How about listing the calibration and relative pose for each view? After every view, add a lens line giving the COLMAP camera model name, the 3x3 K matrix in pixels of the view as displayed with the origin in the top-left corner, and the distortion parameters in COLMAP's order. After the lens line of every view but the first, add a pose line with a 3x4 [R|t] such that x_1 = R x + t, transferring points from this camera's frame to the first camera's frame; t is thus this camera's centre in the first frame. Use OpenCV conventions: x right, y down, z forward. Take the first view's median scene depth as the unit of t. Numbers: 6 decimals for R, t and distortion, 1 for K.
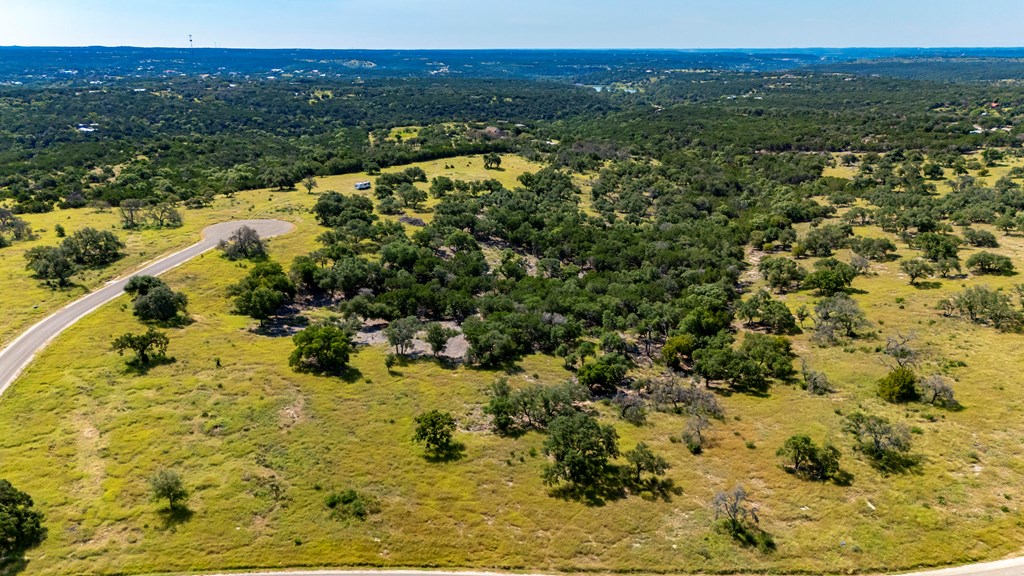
lens RADIAL K [[801.2, 0, 512.0], [0, 801.2, 288.0], [0, 0, 1]] dist [0.076281, -0.091225]
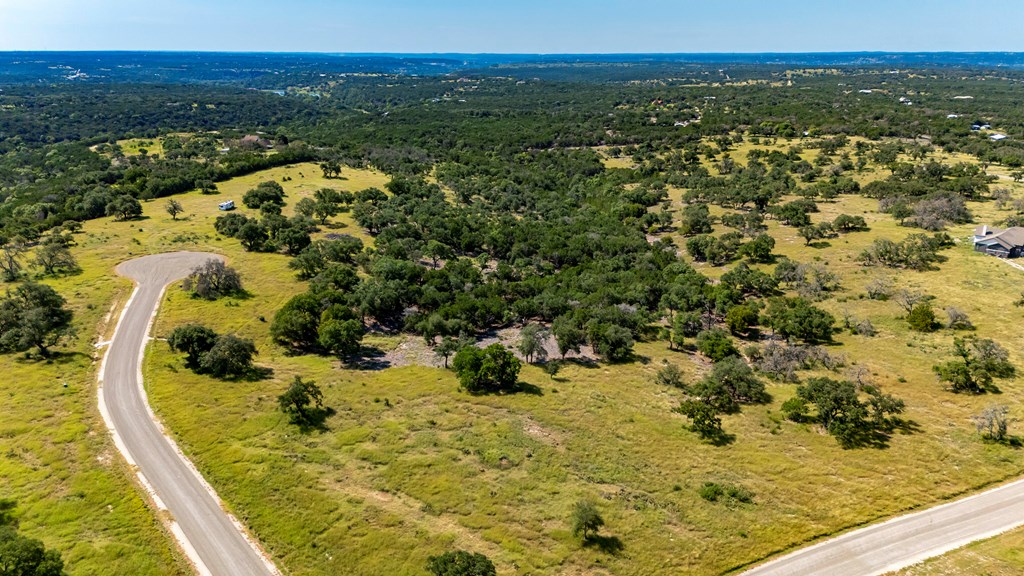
lens RADIAL K [[801.2, 0, 512.0], [0, 801.2, 288.0], [0, 0, 1]] dist [0.076281, -0.091225]
pose [[0.892043, -0.125054, 0.434306, -0.219487], [0.126931, 0.991601, 0.024810, -0.013904], [-0.433761, 0.032995, 0.900424, 0.045377]]
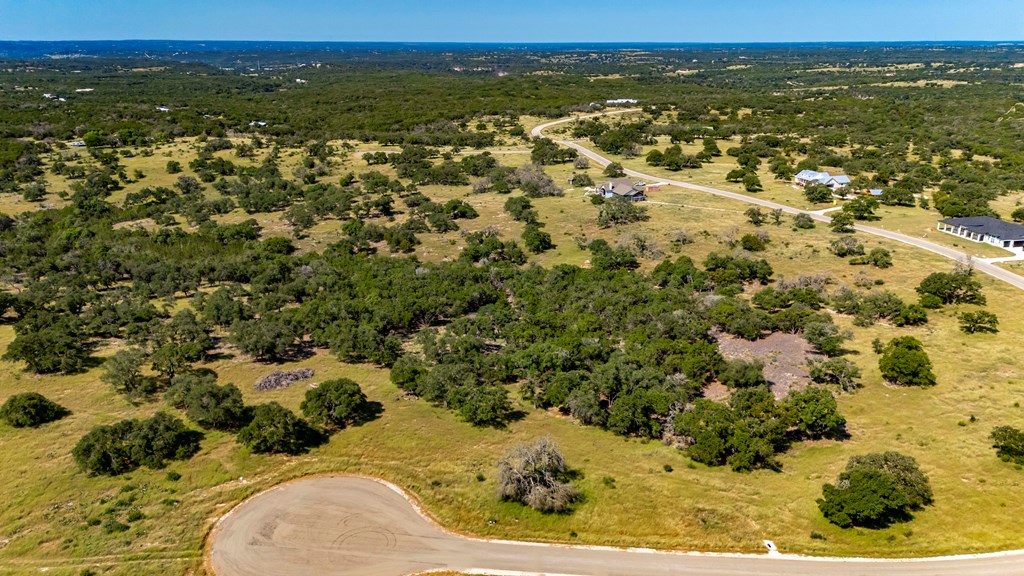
lens RADIAL K [[801.2, 0, 512.0], [0, 801.2, 288.0], [0, 0, 1]] dist [0.076281, -0.091225]
pose [[-0.121753, -0.291431, 0.948812, -0.396516], [0.282294, 0.906279, 0.314591, -0.162752], [-0.951571, 0.306146, -0.028073, 0.511699]]
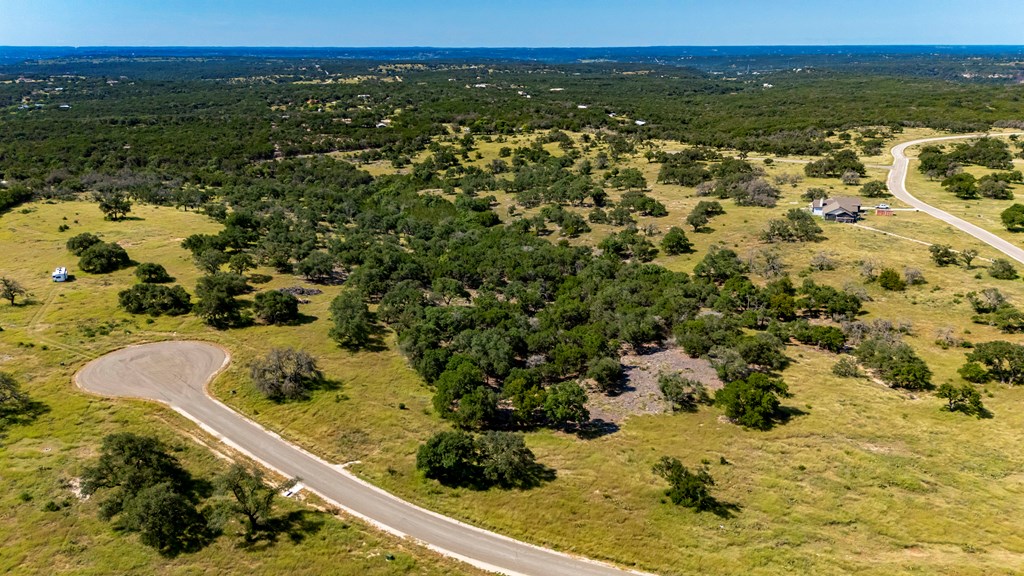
lens RADIAL K [[801.2, 0, 512.0], [0, 801.2, 288.0], [0, 0, 1]] dist [0.076281, -0.091225]
pose [[0.503613, -0.249319, 0.827172, -0.395729], [0.245719, 0.959247, 0.139525, -0.086166], [-0.828249, 0.132985, 0.544352, 0.249608]]
